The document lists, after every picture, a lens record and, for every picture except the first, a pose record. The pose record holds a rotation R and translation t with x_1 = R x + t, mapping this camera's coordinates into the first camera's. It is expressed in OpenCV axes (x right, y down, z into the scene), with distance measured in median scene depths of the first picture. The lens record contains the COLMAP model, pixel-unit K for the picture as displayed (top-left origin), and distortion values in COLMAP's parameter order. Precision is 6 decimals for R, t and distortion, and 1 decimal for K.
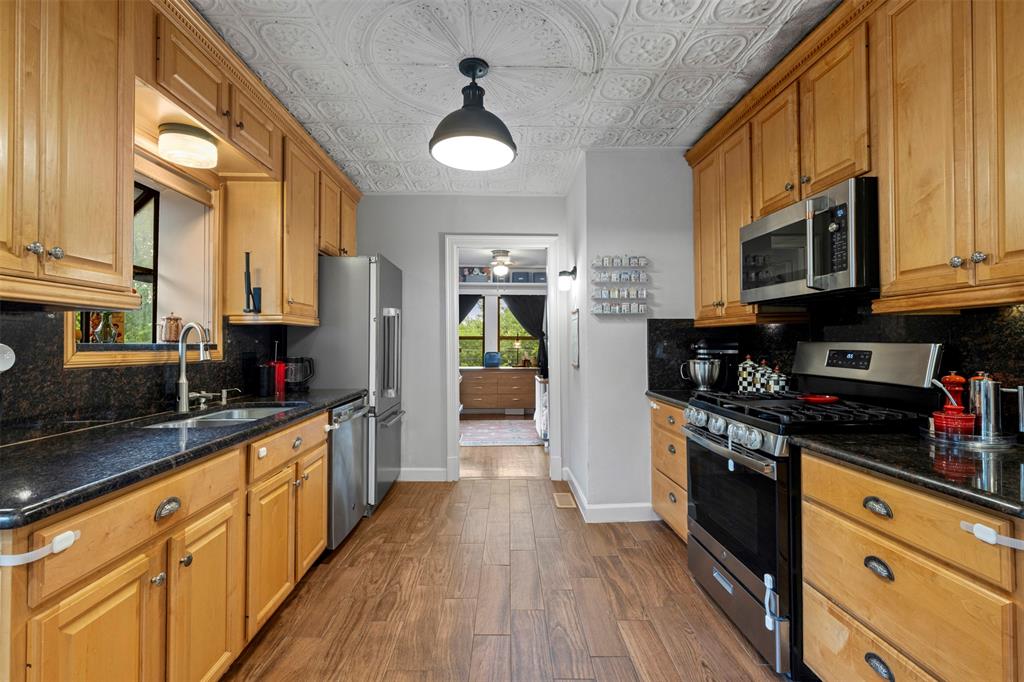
lens RADIAL K [[465.6, 0, 511.8], [0, 465.6, 338.6], [0, 0, 1]] dist [0.000185, 0.000014]
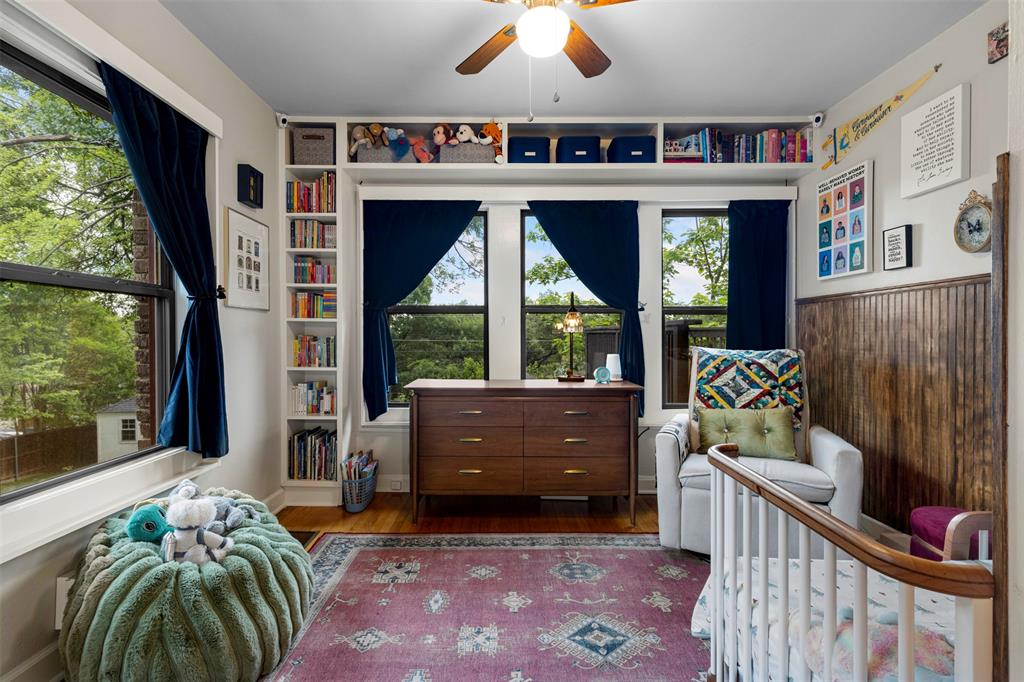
lens RADIAL K [[465.6, 0, 511.2], [0, 465.6, 339.4], [0, 0, 1]] dist [0.000185, 0.000014]
pose [[0.999855, -0.006030, -0.015899, -0.033764], [0.006278, 0.999858, 0.015620, 0.018539], [0.015803, -0.015718, 0.999752, 0.617667]]
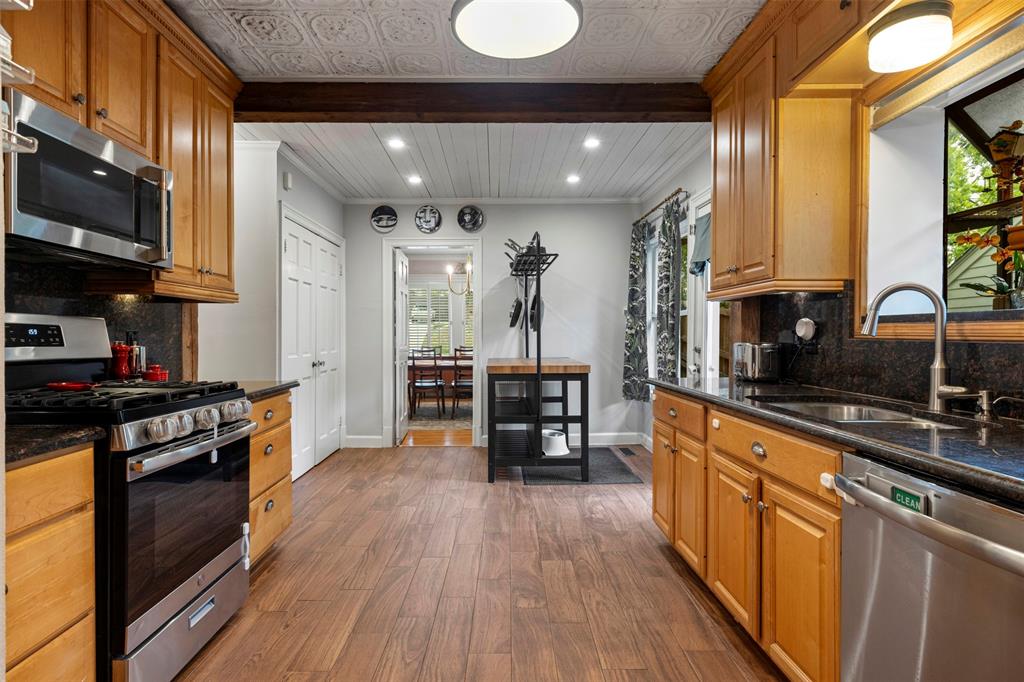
lens RADIAL K [[561.9, 0, 511.3], [0, 561.9, 338.2], [0, 0, 1]] dist [0.000200, -0.000004]
pose [[-0.999969, 0.002289, 0.007552, -0.085077], [0.002283, 0.999997, -0.000850, 0.050474], [-0.007553, -0.000833, -0.999971, 1.908020]]
